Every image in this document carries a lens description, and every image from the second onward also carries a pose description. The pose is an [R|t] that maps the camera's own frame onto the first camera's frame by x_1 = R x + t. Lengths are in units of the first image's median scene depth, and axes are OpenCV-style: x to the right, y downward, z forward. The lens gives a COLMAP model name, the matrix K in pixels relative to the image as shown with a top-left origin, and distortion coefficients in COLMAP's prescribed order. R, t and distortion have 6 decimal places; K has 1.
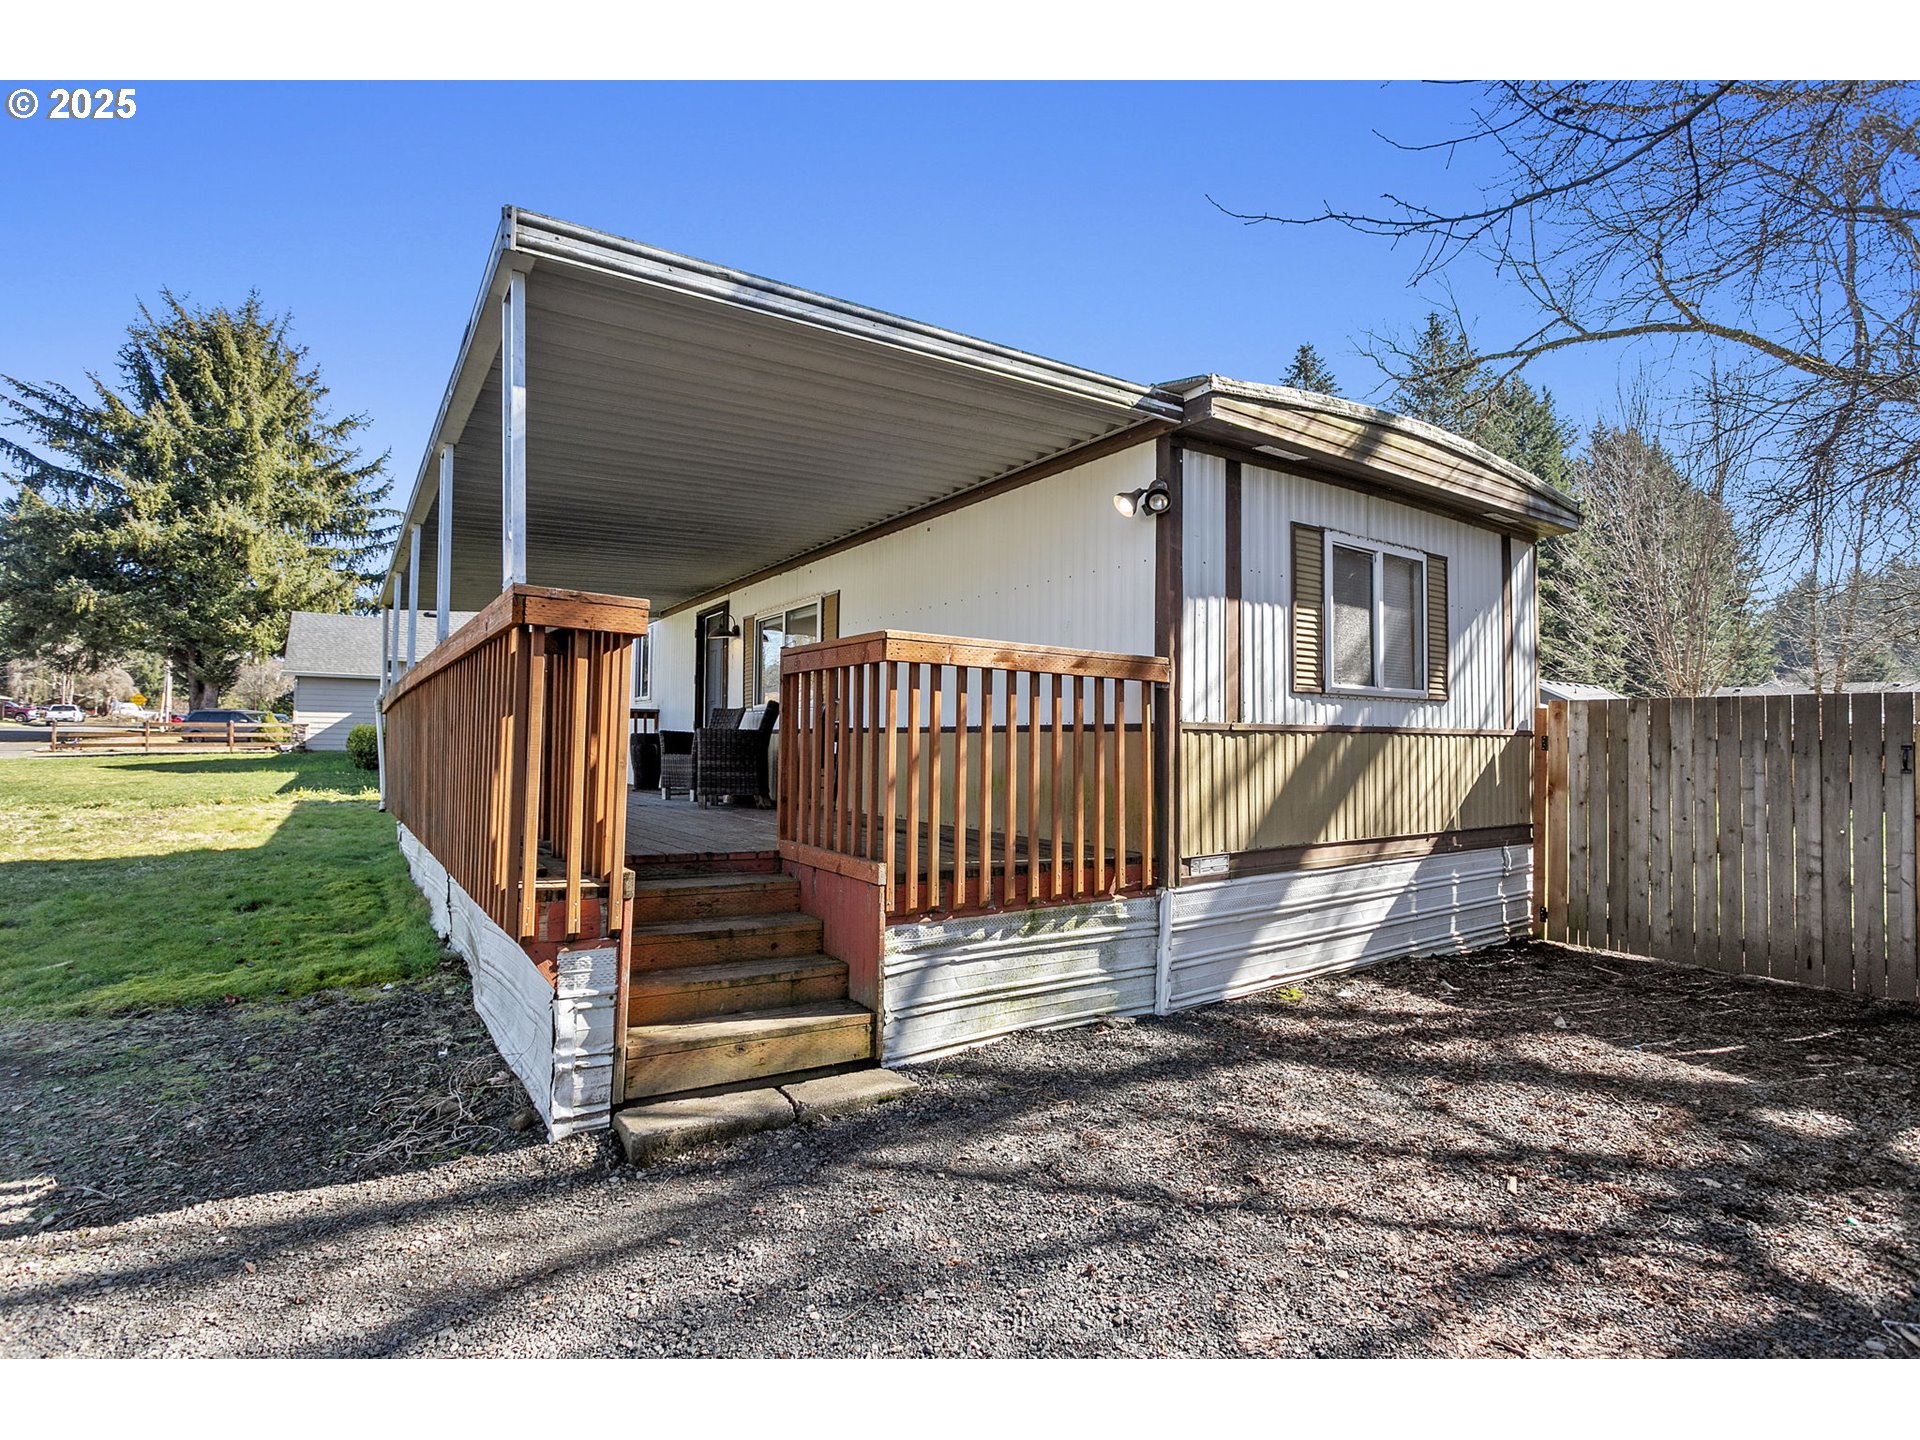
lens RADIAL K [[913.3, 0, 956.6], [0, 913.3, 716.8], [0, 0, 1]] dist [0.000614, 0.000266]
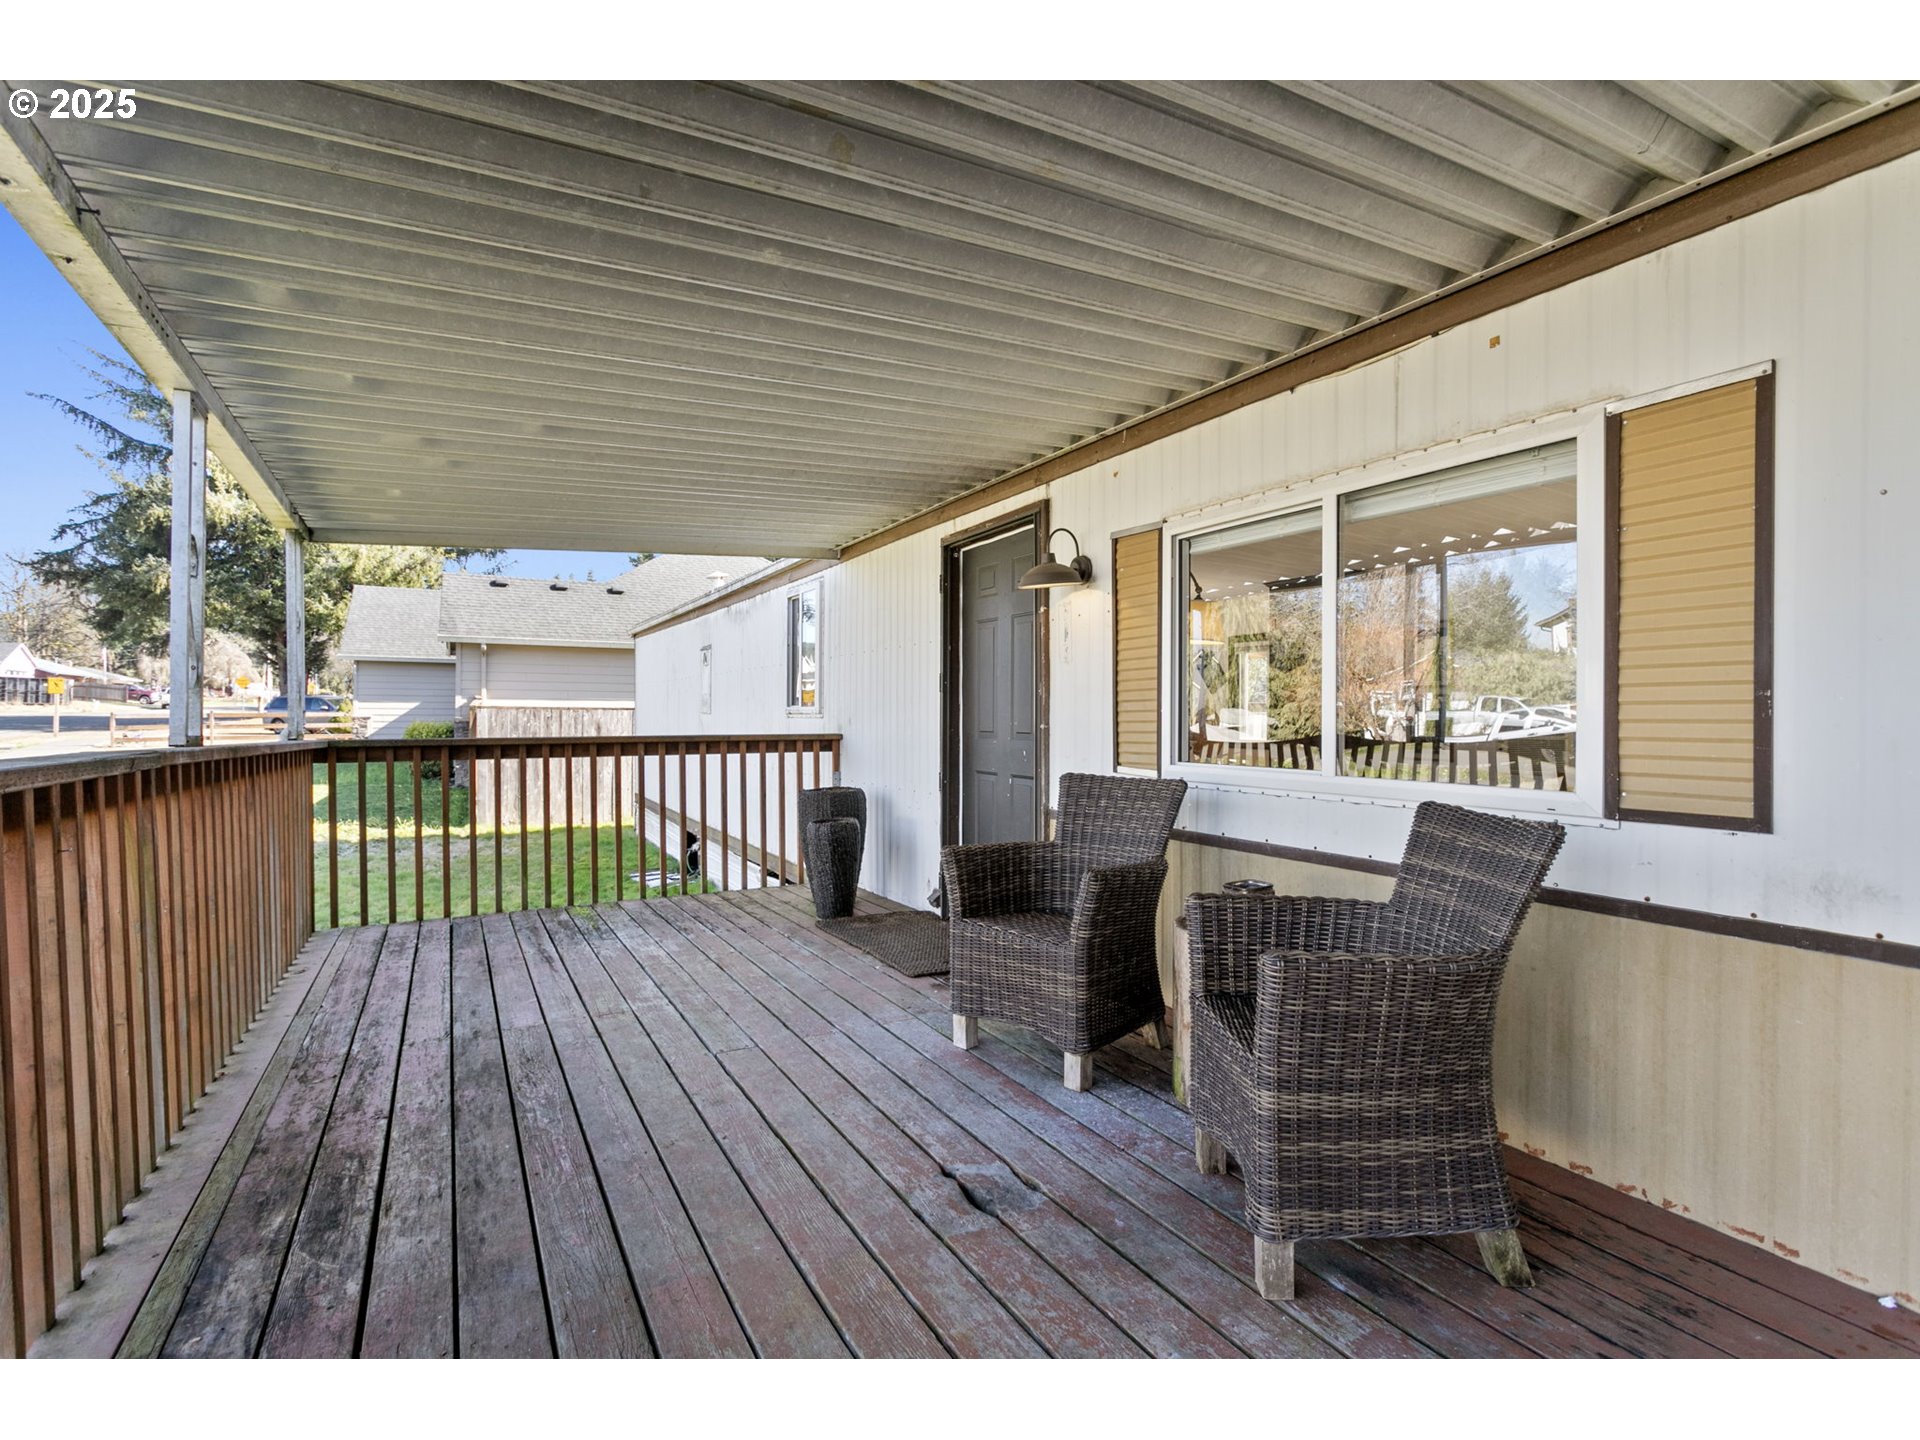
lens RADIAL K [[944.8, 0, 960.7], [0, 944.8, 724.9], [0, 0, 1]] dist [-0.001105, 0.000283]
pose [[0.995390, -0.004987, -0.095784, -0.046140], [0.008569, 0.999278, 0.037025, -0.007487], [0.095530, -0.037676, 0.994713, 0.104208]]
